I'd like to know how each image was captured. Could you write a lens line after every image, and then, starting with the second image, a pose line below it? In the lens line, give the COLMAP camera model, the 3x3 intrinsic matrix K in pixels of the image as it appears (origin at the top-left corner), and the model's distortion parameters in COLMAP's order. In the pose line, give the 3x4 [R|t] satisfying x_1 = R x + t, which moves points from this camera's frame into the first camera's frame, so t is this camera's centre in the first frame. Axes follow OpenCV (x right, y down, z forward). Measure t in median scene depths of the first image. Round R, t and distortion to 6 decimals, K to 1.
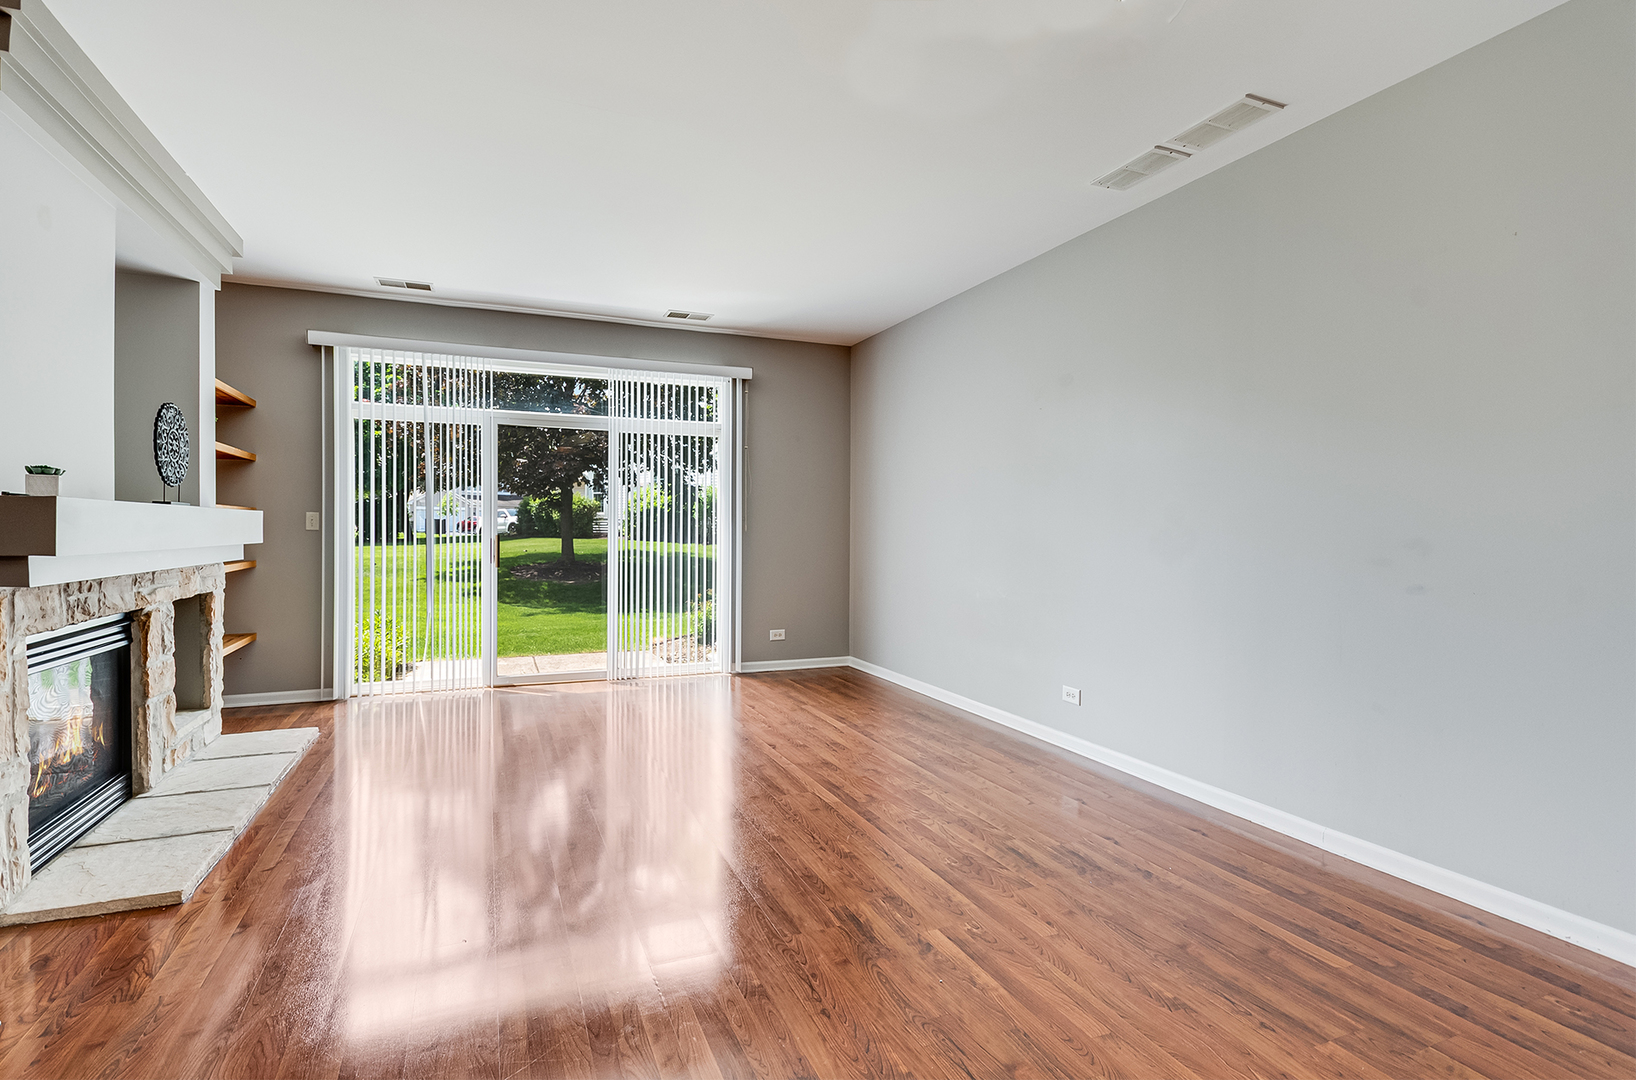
lens RADIAL K [[775.9, 0, 790.7], [0, 775.9, 535.4], [0, 0, 1]] dist [-0.000919, 0.000384]
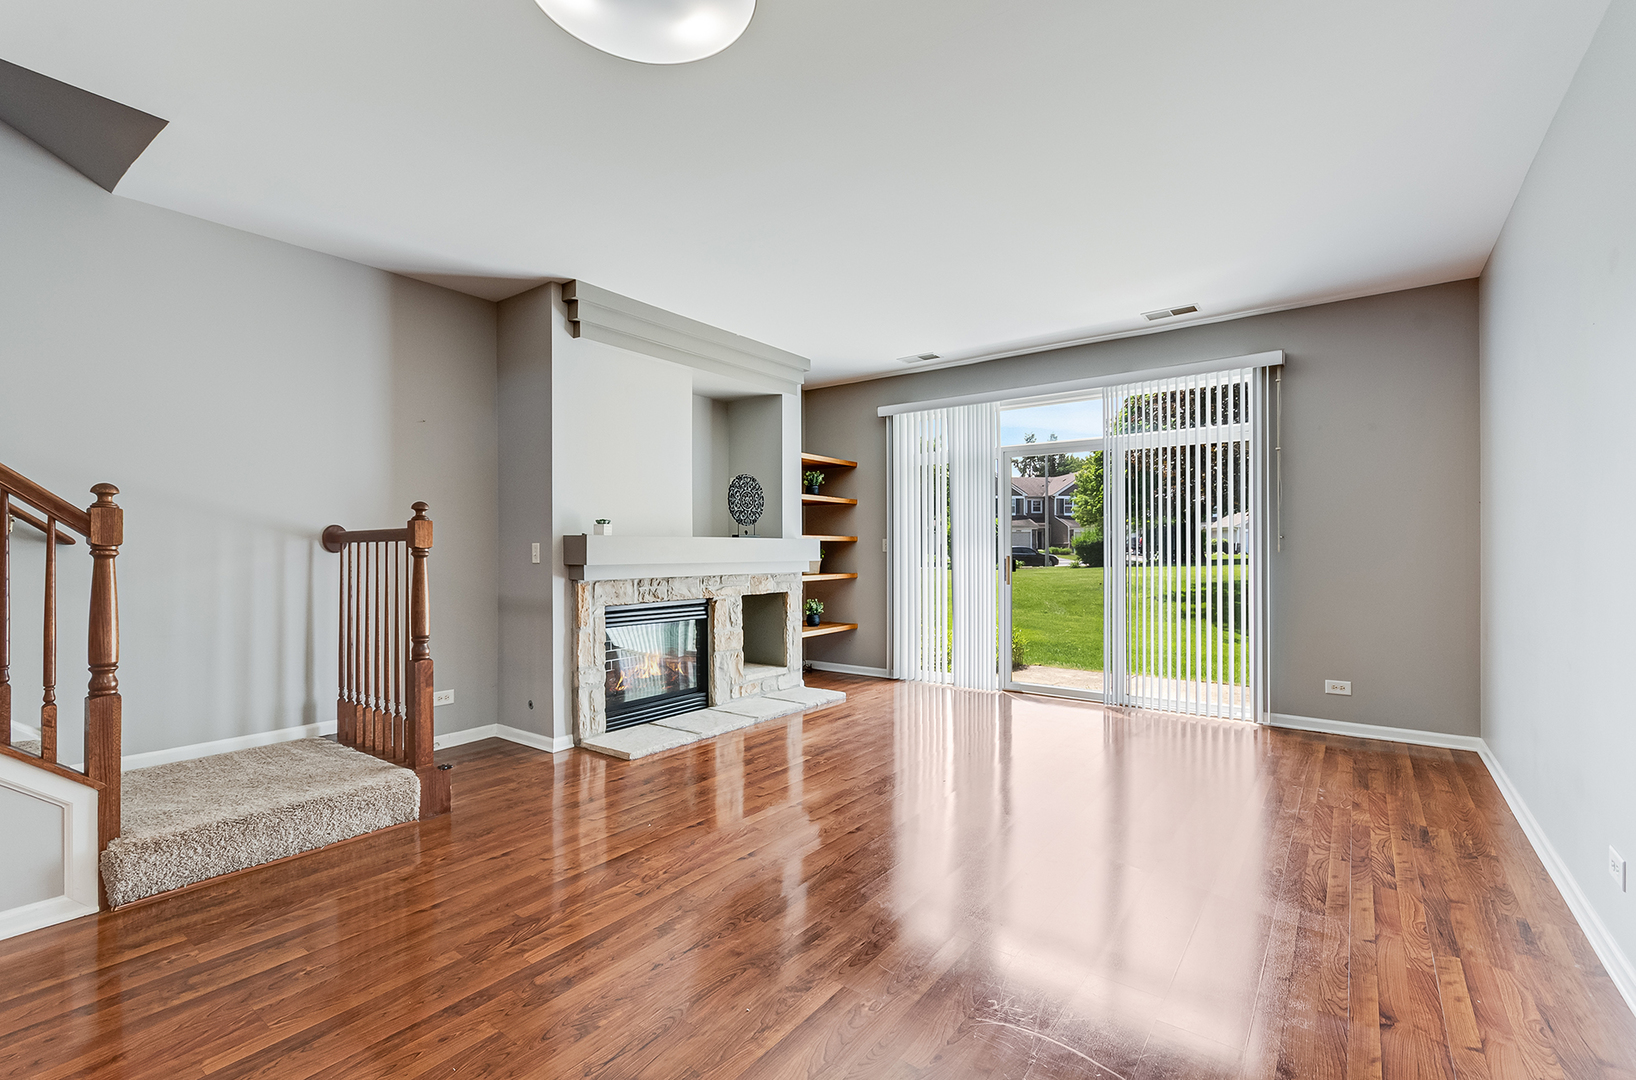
lens RADIAL K [[721.6, 0, 814.9], [0, 721.6, 543.2], [0, 0, 1]] dist [0.002572, 0.000307]
pose [[0.517666, -0.012916, -0.855485, 0.589762], [-0.004032, 0.999838, -0.017535, 0.001237], [0.855573, 0.012526, 0.517531, 0.342399]]
